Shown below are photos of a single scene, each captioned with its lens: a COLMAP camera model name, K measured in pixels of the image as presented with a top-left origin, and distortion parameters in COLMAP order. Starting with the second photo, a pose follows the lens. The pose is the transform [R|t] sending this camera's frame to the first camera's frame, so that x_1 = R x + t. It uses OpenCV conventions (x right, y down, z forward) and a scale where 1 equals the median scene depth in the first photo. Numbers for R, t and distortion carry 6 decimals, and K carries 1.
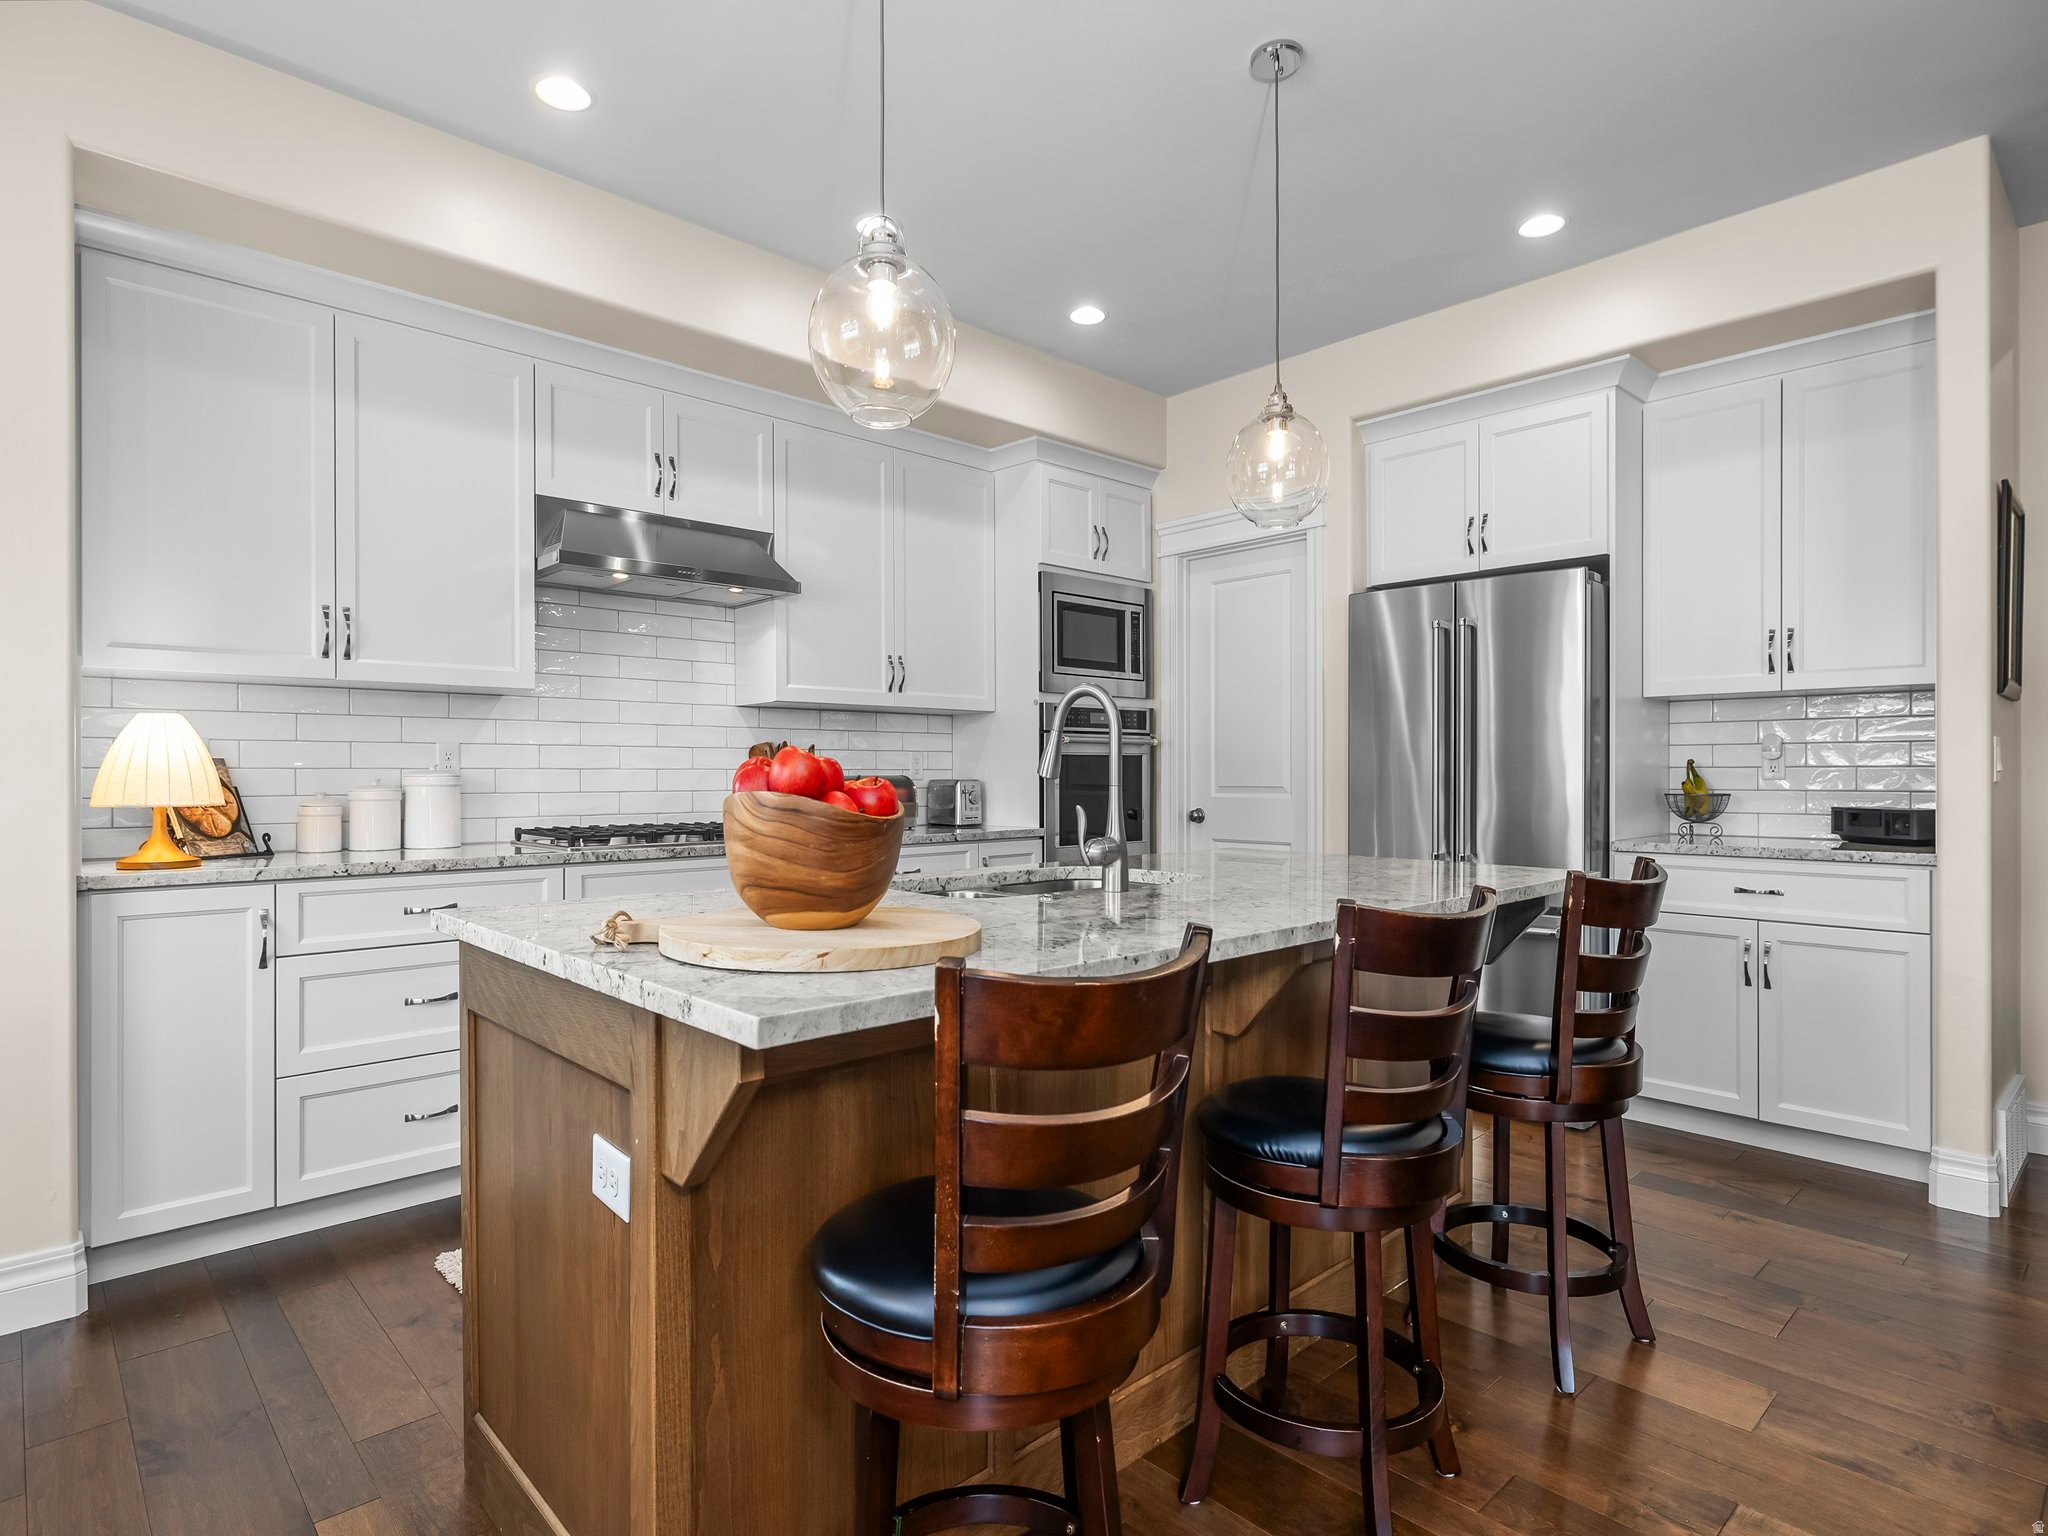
lens RADIAL K [[1078.2, 0, 1021.8], [0, 1078.2, 770.4], [0, 0, 1]] dist [-0.006116, -0.000334]
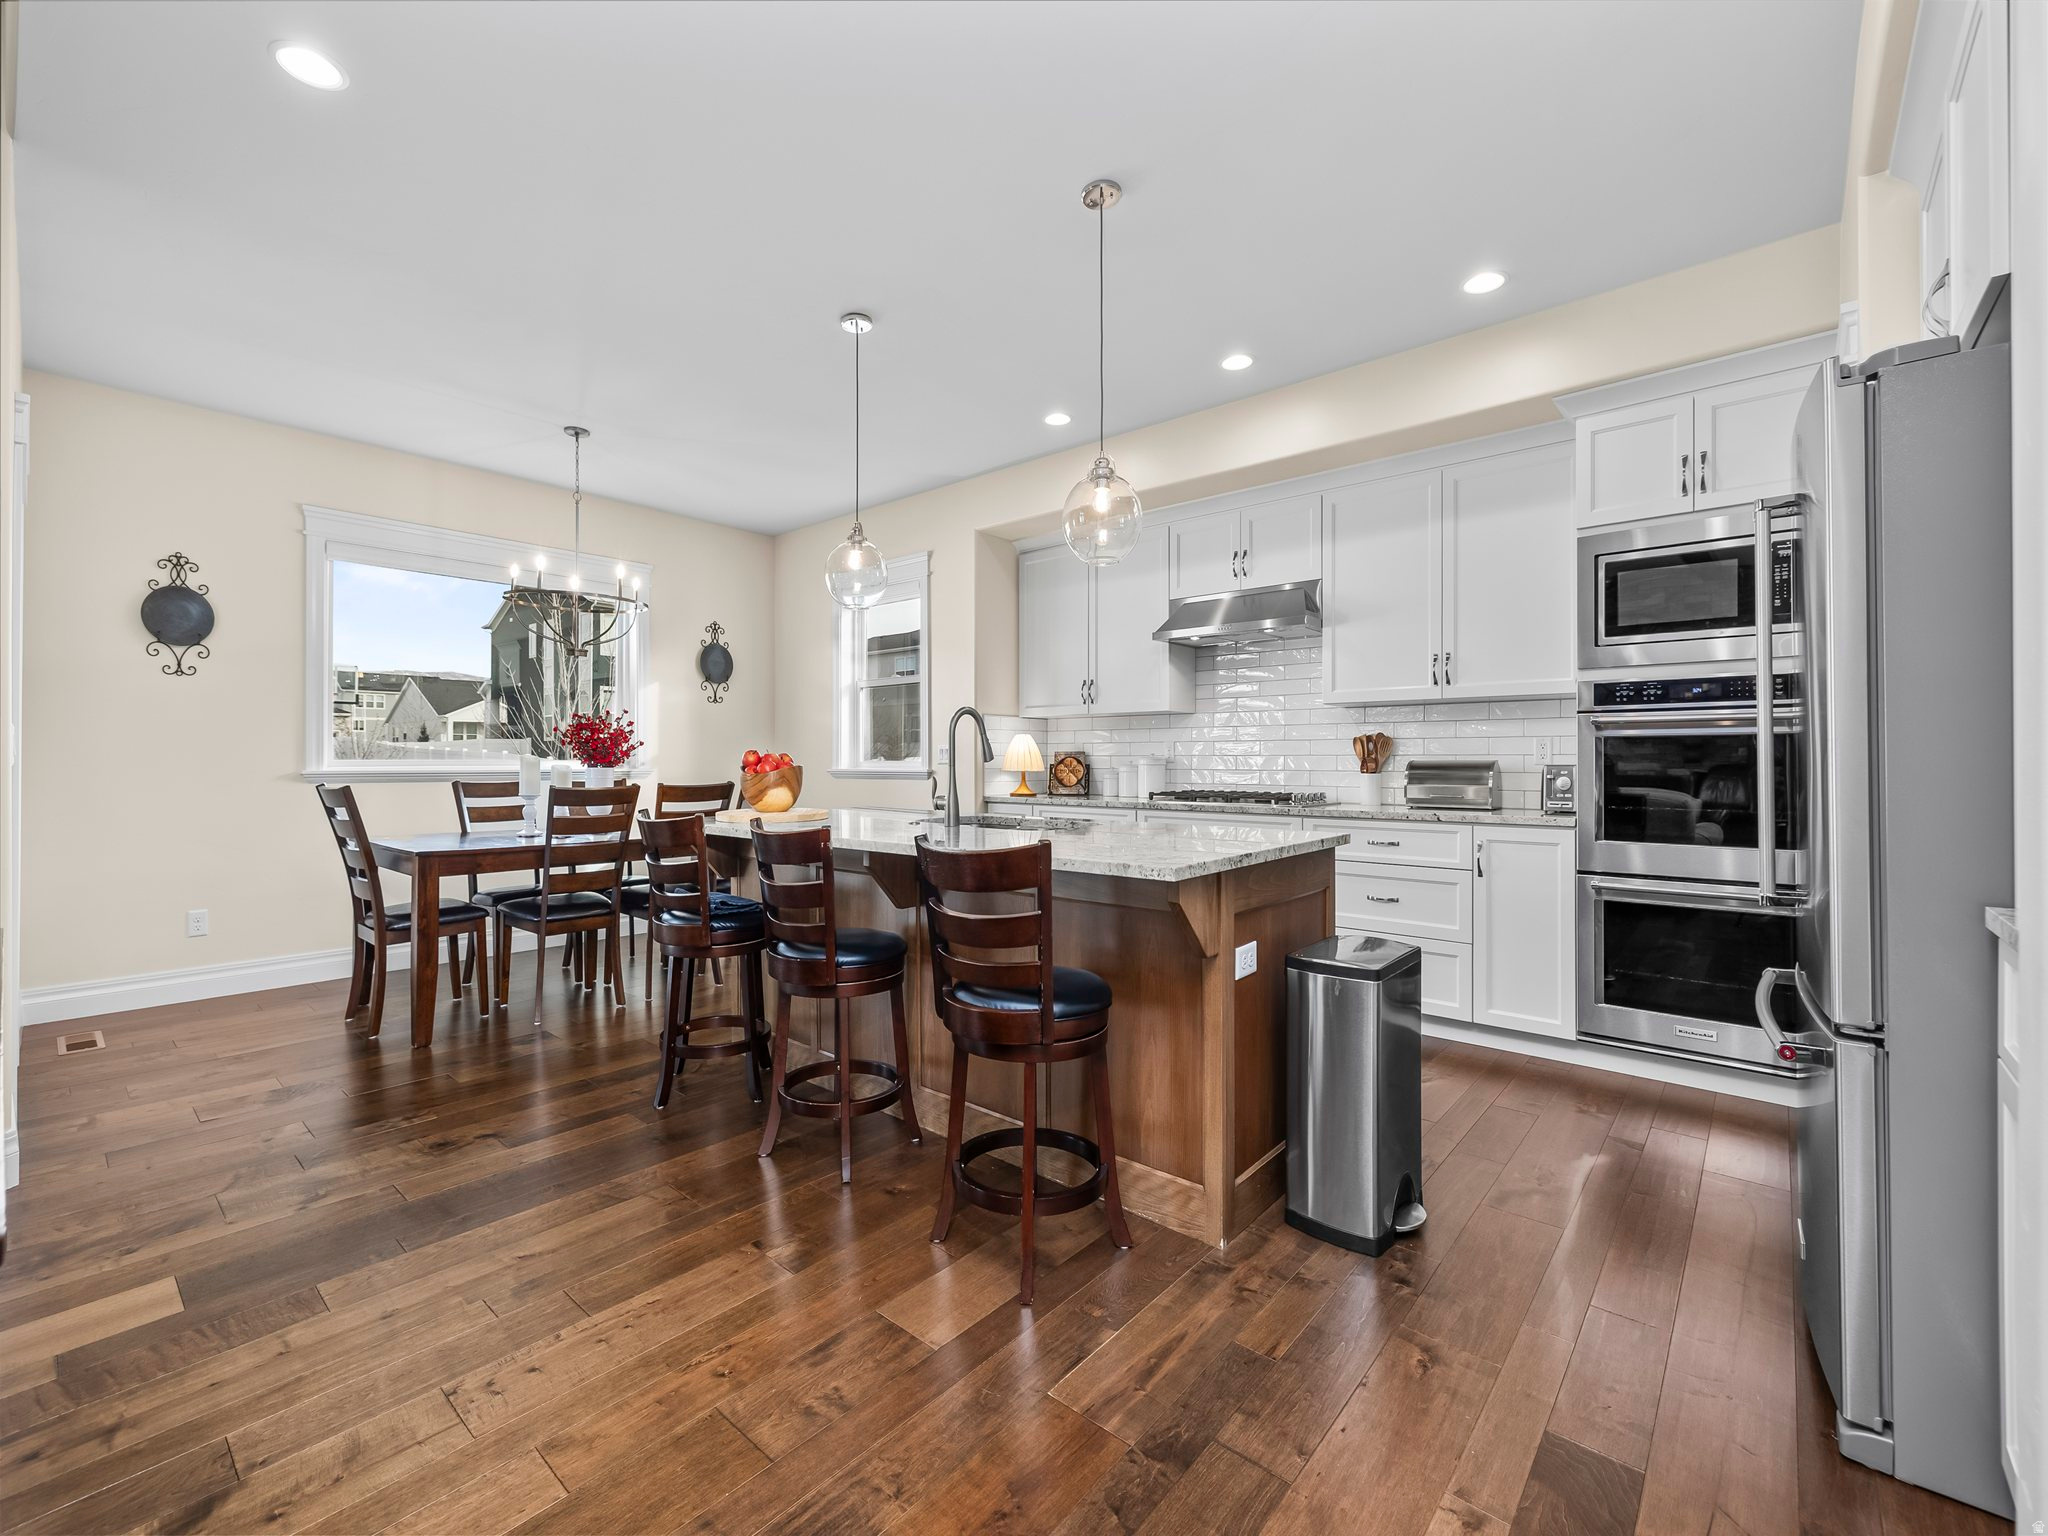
lens RADIAL K [[873.0, 0, 1019.4], [0, 873.0, 763.1], [0, 0, 1]] dist [0.001323, -0.000037]
pose [[0.096806, 0.001222, -0.995303, 0.828306], [-0.005197, 0.999986, 0.000722, 0.010371], [0.995290, 0.005103, 0.096811, 0.533185]]
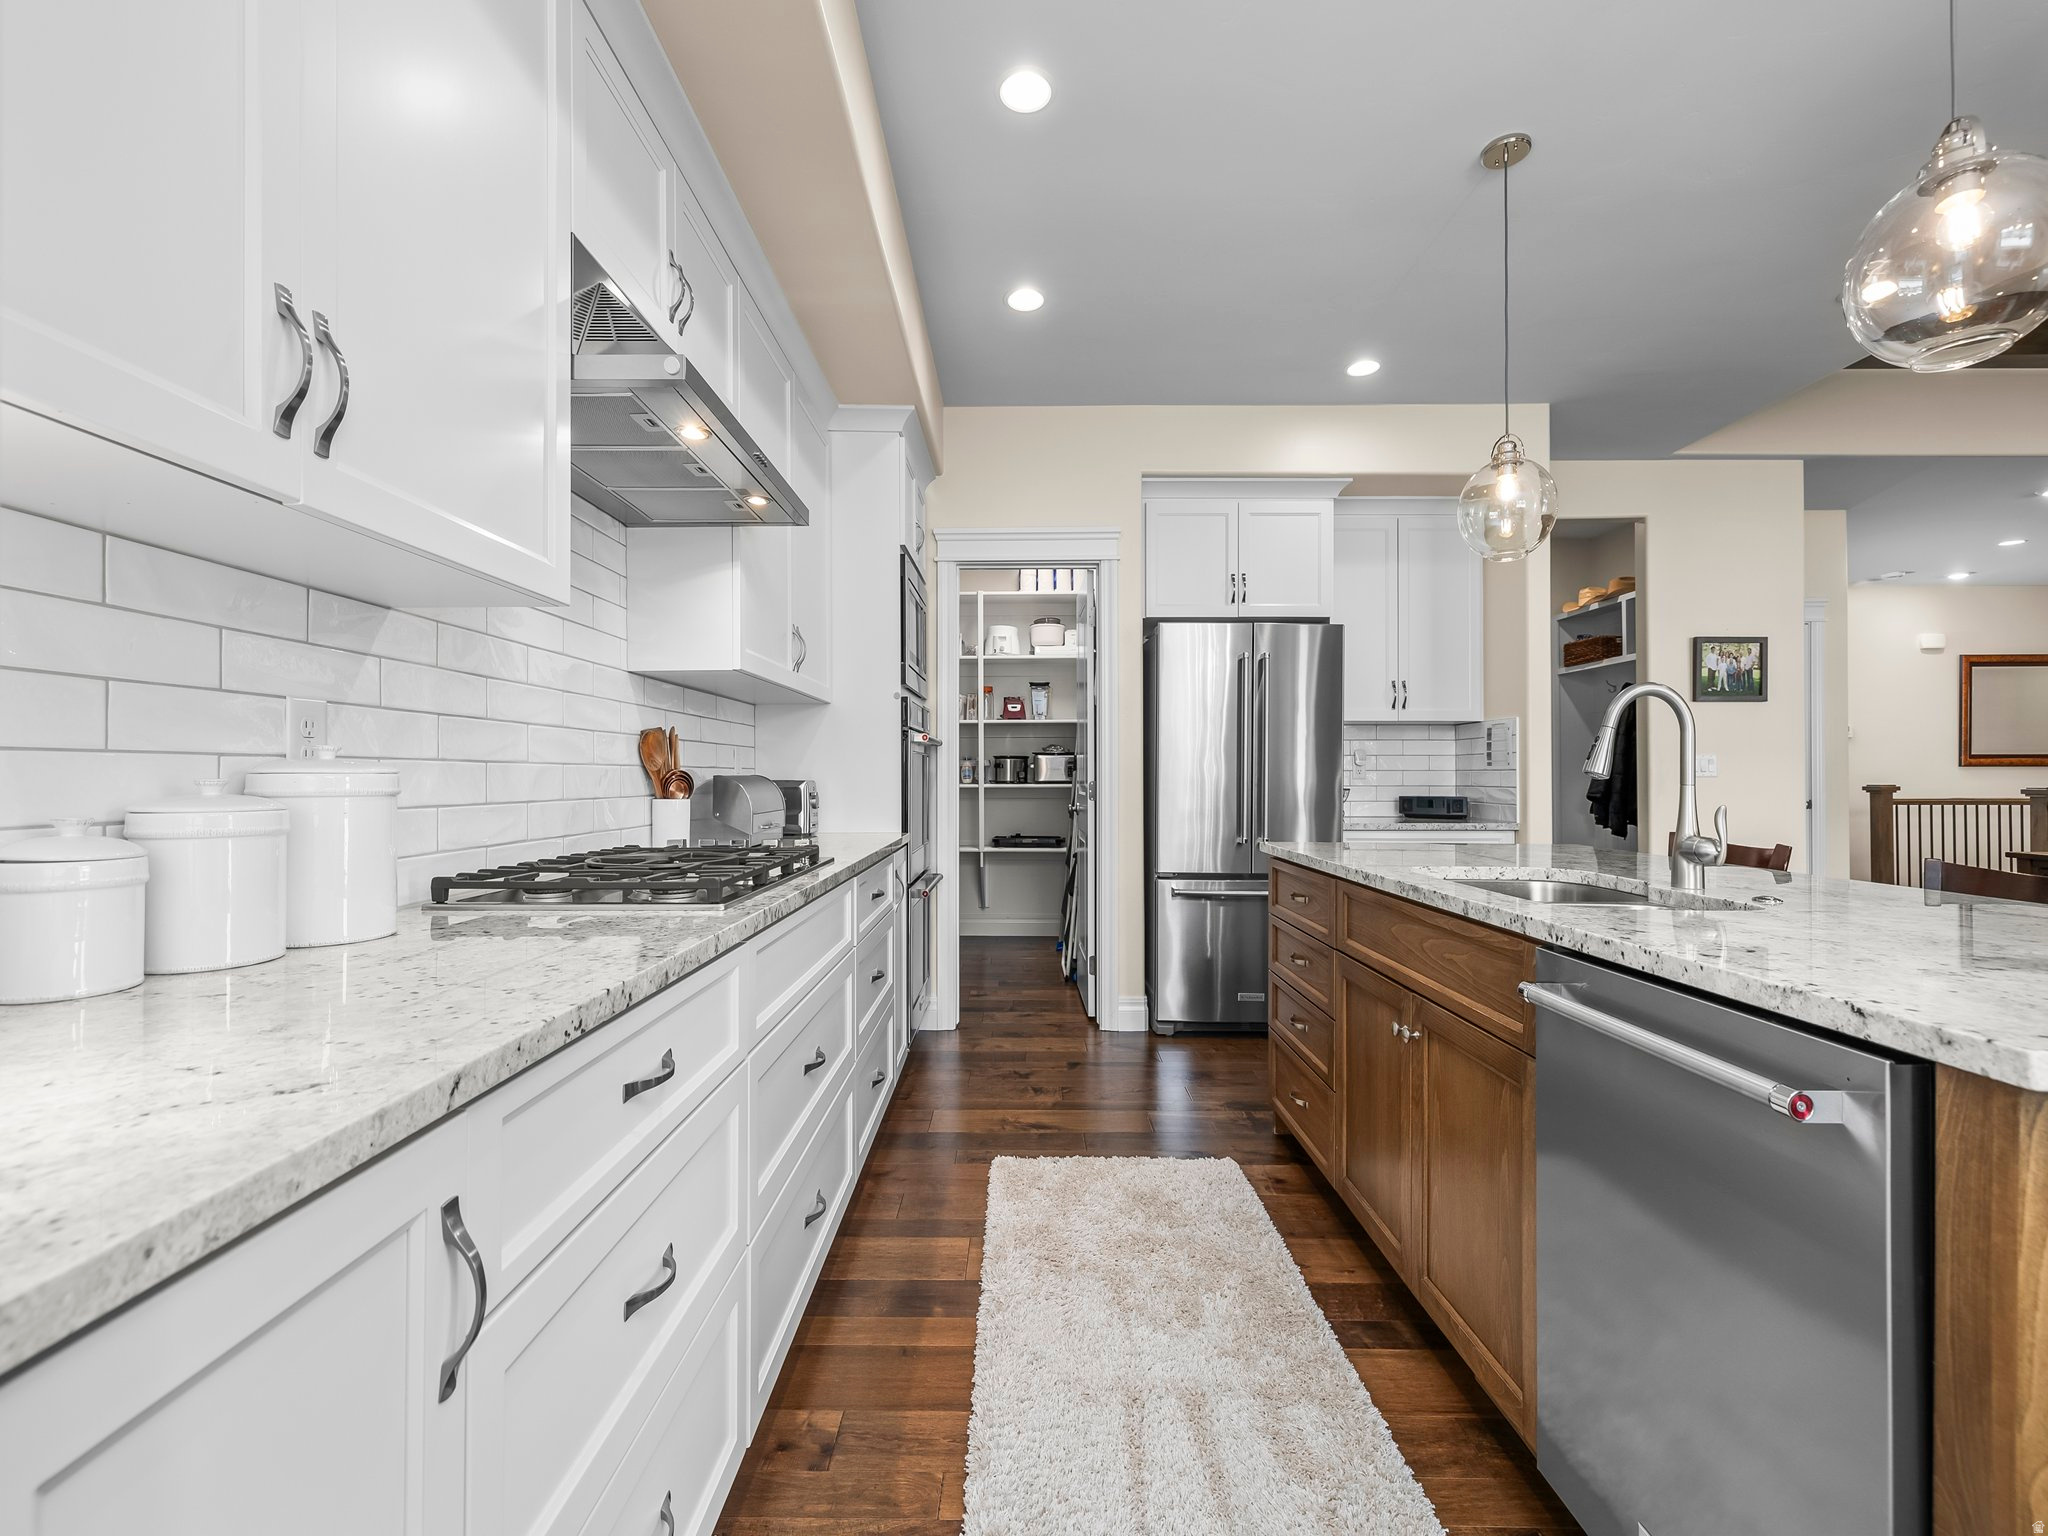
lens RADIAL K [[873.0, 0, 1026.7], [0, 873.0, 765.1], [0, 0, 1]] dist [0.001323, -0.000037]
pose [[0.697660, 0.010464, 0.716352, -0.517599], [-0.003849, 0.999934, -0.010858, 0.004289], [-0.716418, 0.004818, 0.697654, 0.472668]]
